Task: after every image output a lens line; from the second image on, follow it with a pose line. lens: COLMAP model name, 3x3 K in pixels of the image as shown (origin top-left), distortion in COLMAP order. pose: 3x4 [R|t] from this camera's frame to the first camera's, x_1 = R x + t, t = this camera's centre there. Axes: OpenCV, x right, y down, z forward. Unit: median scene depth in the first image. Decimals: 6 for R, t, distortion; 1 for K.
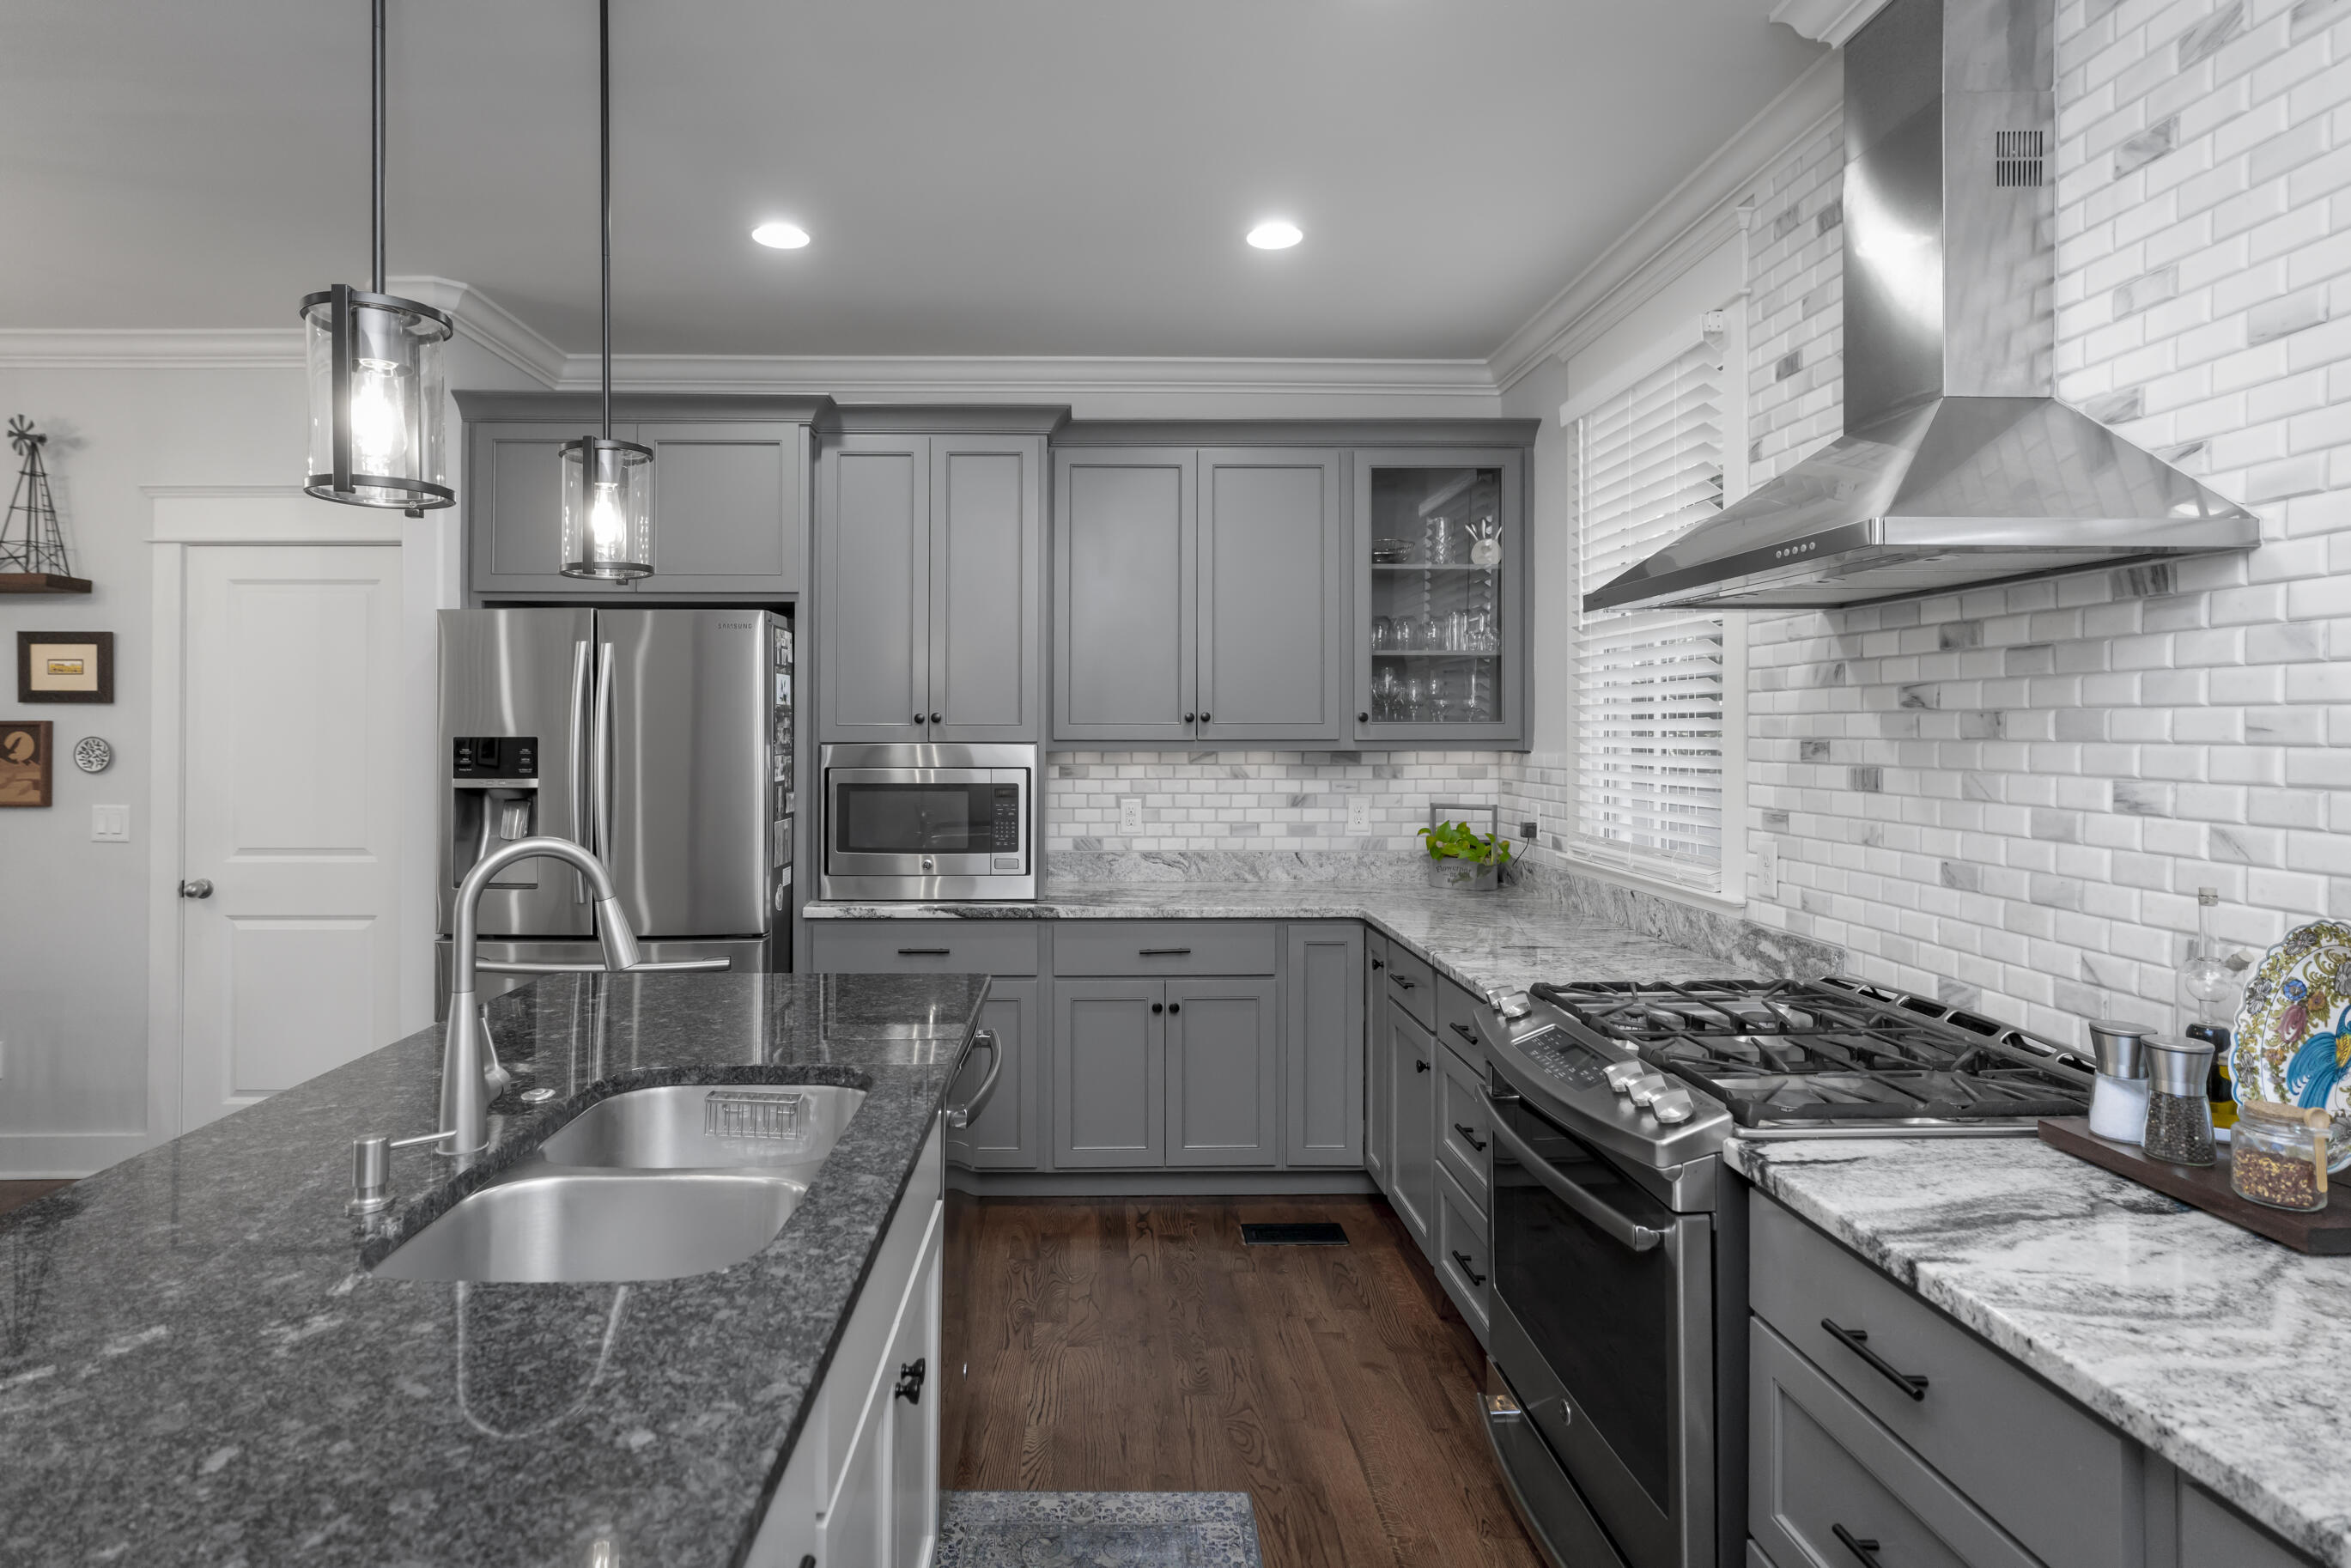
lens RADIAL K [[1229.5, 0, 1109.7], [0, 1229.5, 742.1], [0, 0, 1]] dist [-0.012165, 0.008592]
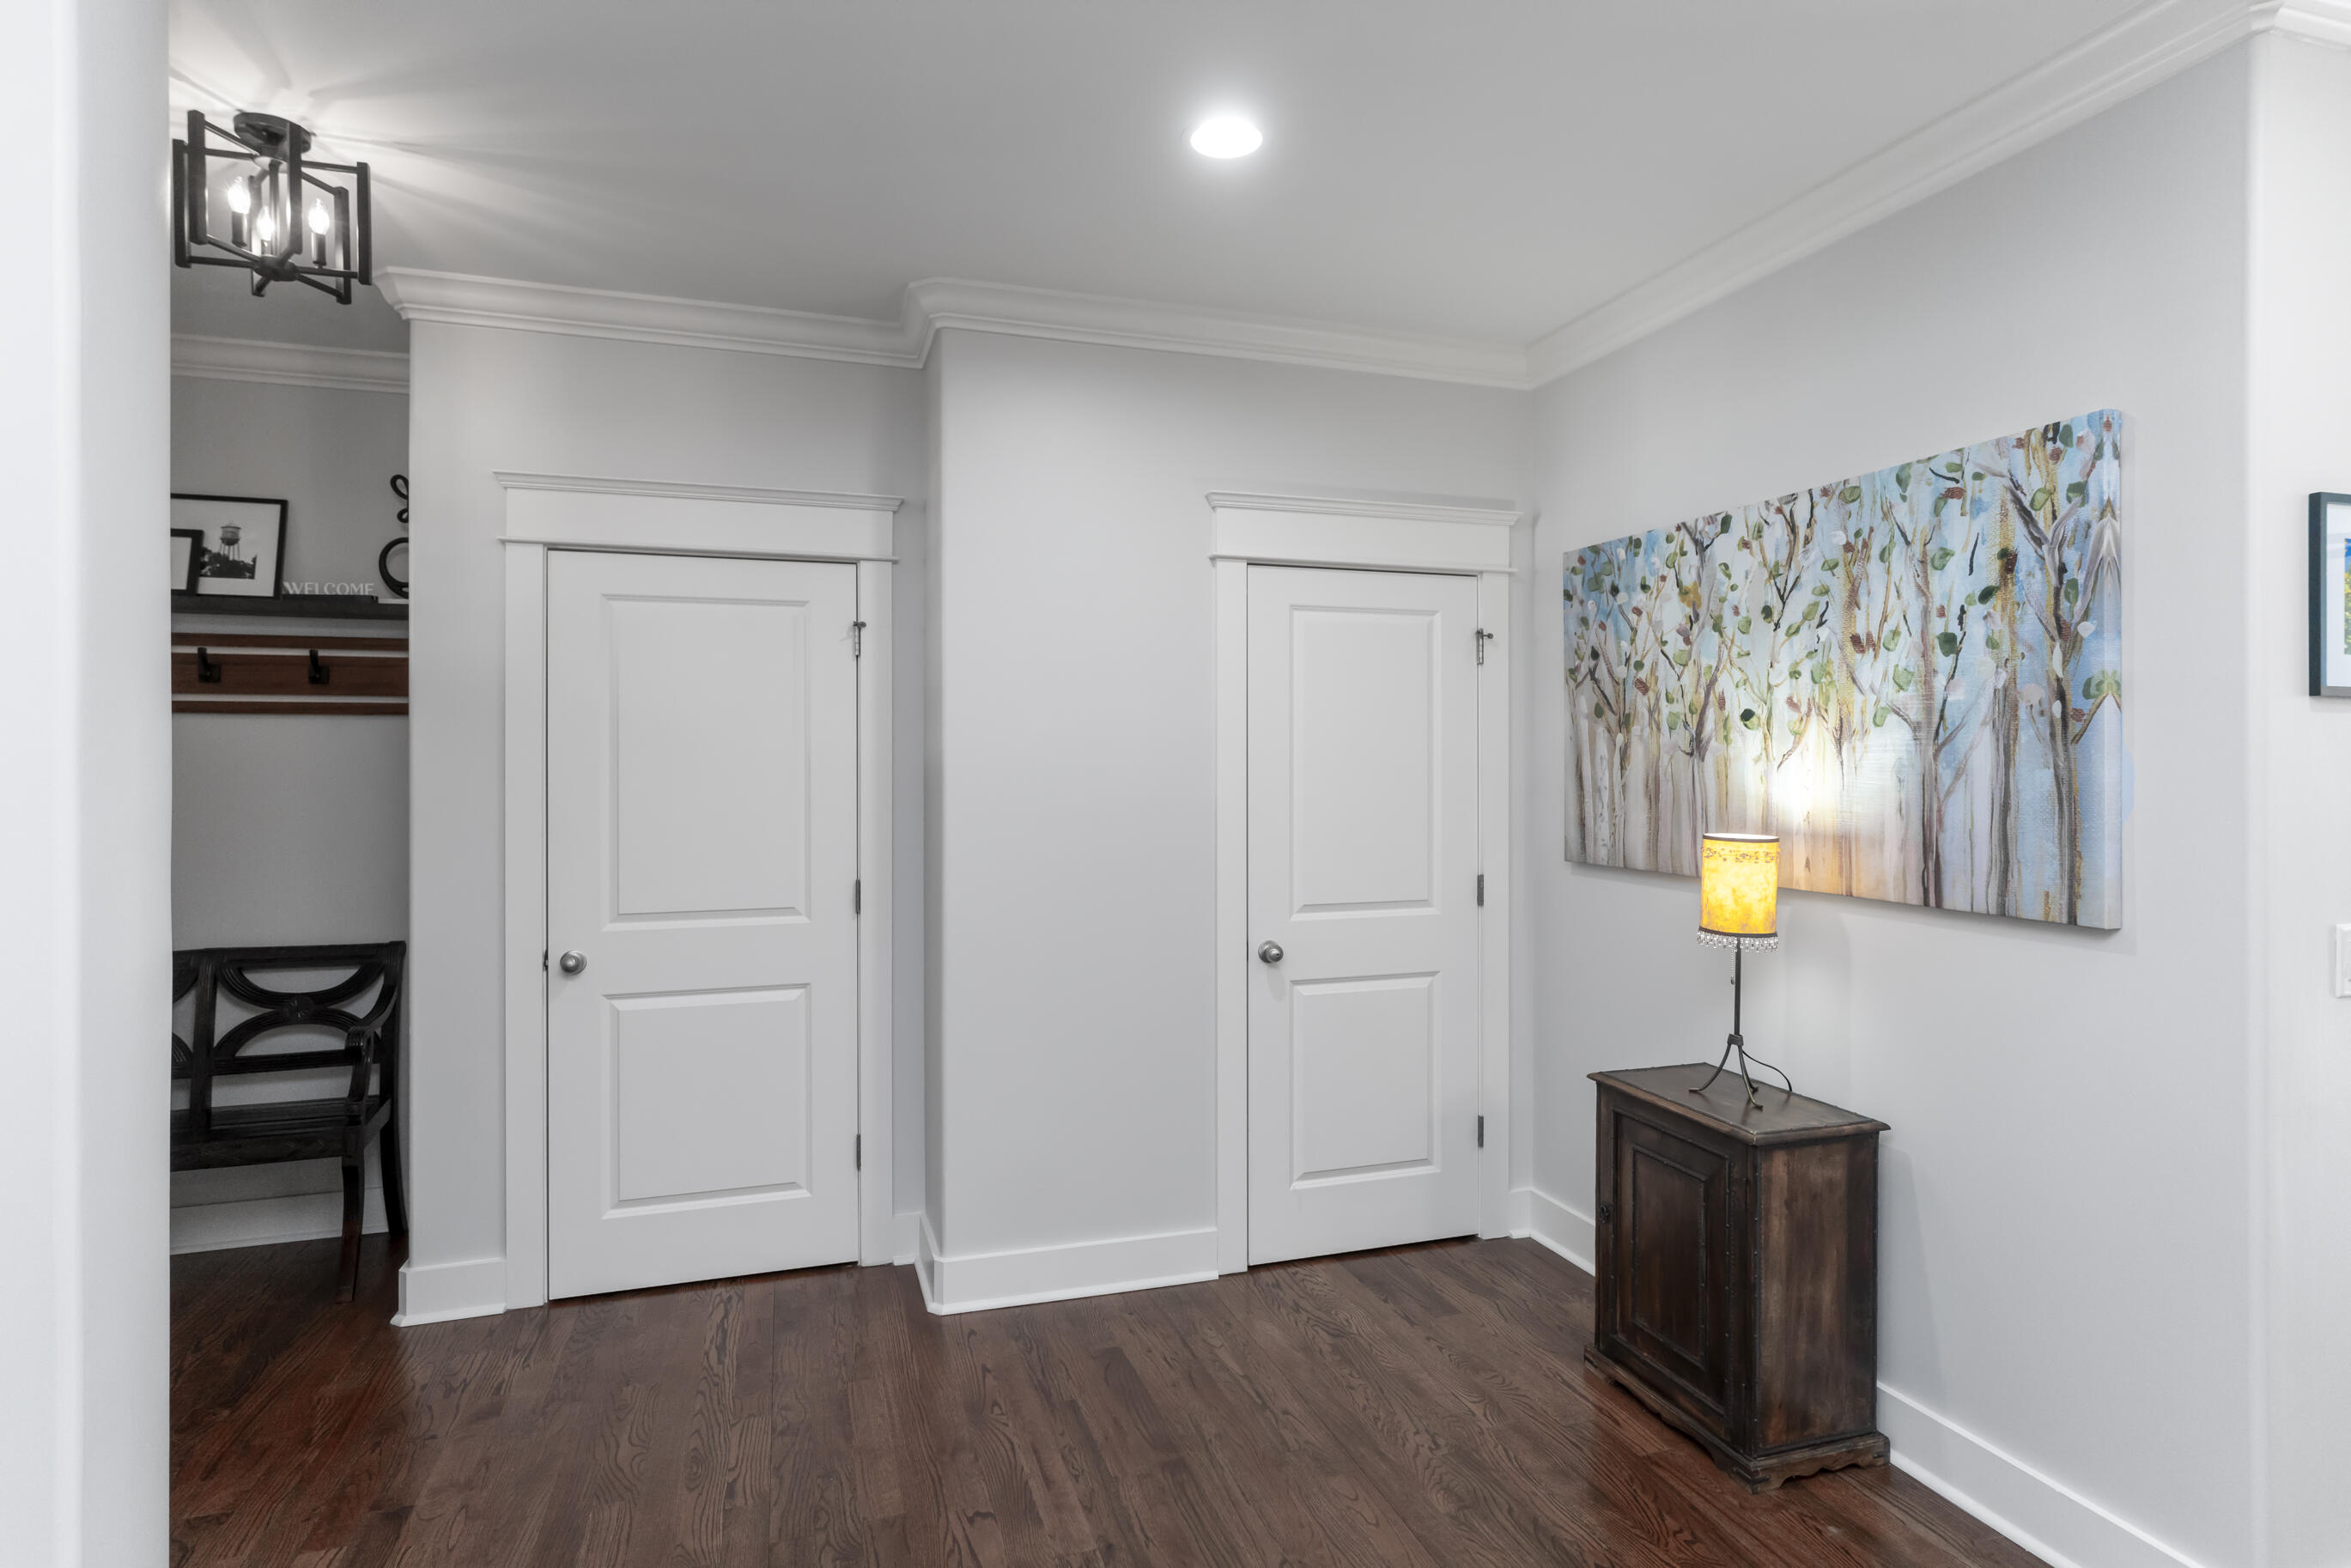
lens RADIAL K [[1200.4, 0, 1198.3], [0, 1200.4, 774.3], [0, 0, 1]] dist [0.001473, 0.002173]
pose [[0.955731, -0.003720, 0.294217, -1.736001], [0.005206, 0.999977, -0.004269, -0.009261], [-0.294194, 0.005612, 0.955729, 0.302048]]
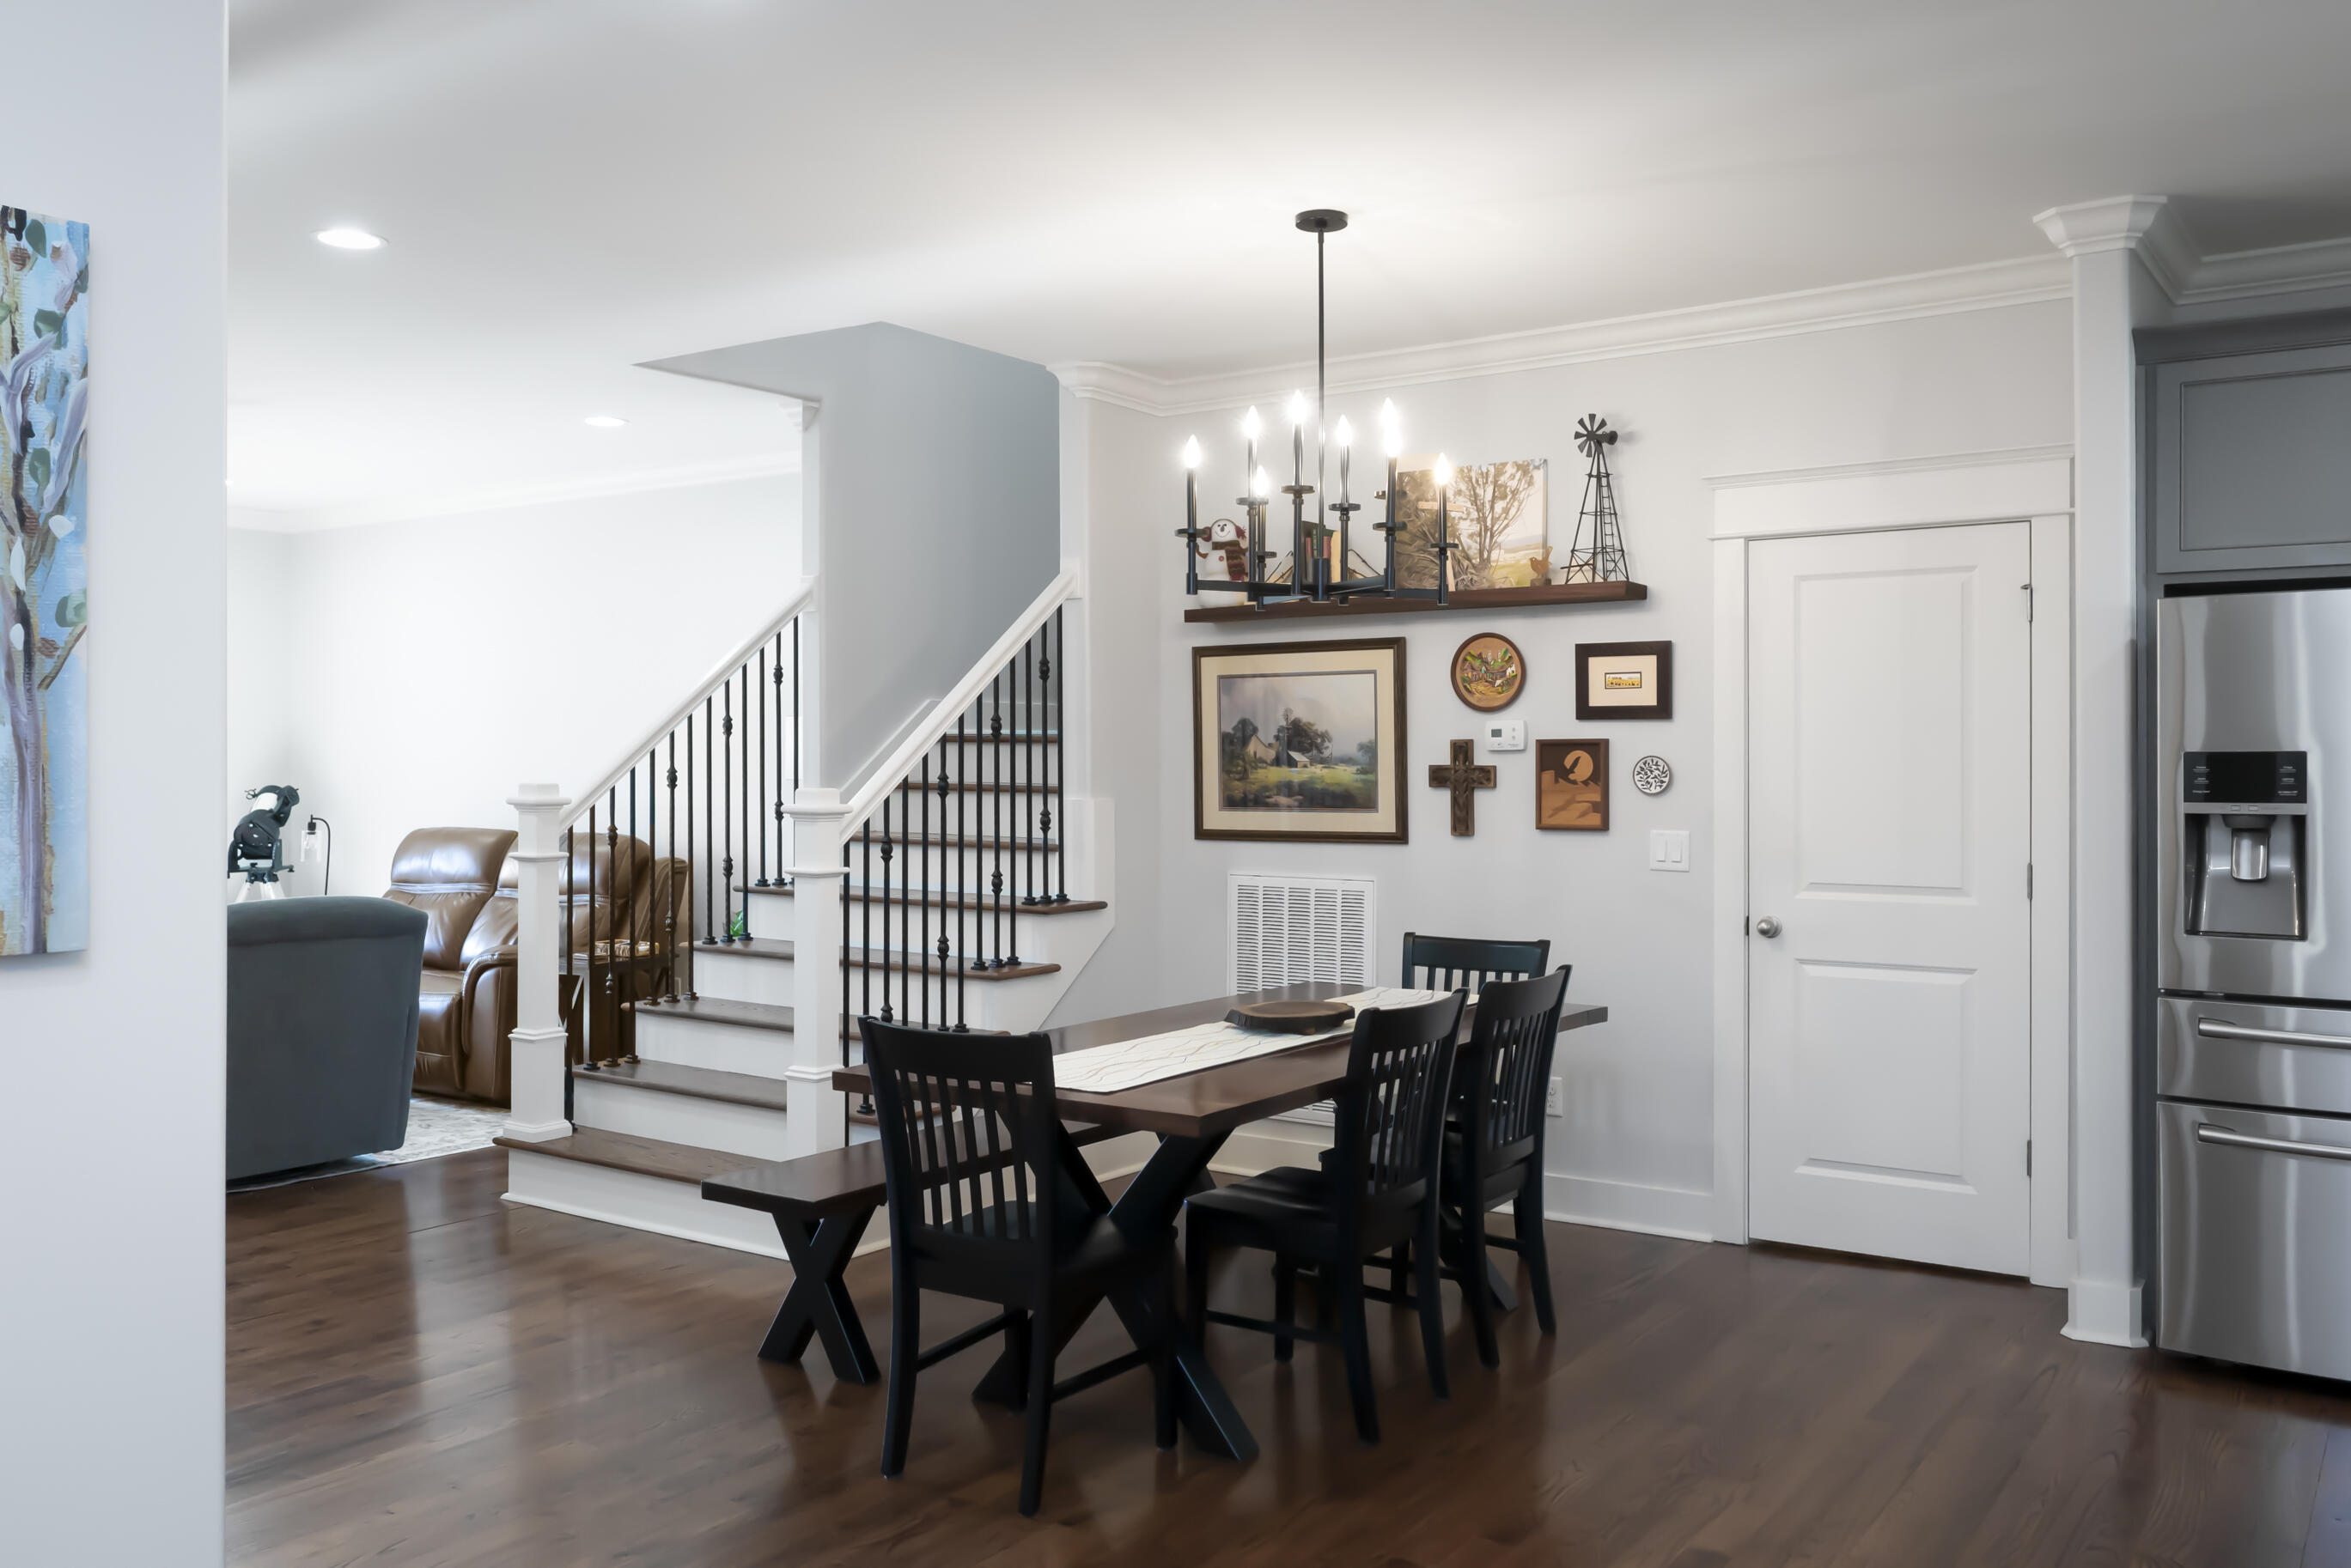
lens RADIAL K [[1867.8, 0, 1175.5], [0, 1867.8, 784.0], [0, 0, 1]] dist [-0.005893, -0.002382]
pose [[0.815647, 0.005722, -0.578522, -0.516142], [-0.004193, 0.999983, 0.003979, 0.021209], [0.578535, -0.000820, 0.815657, -0.581380]]
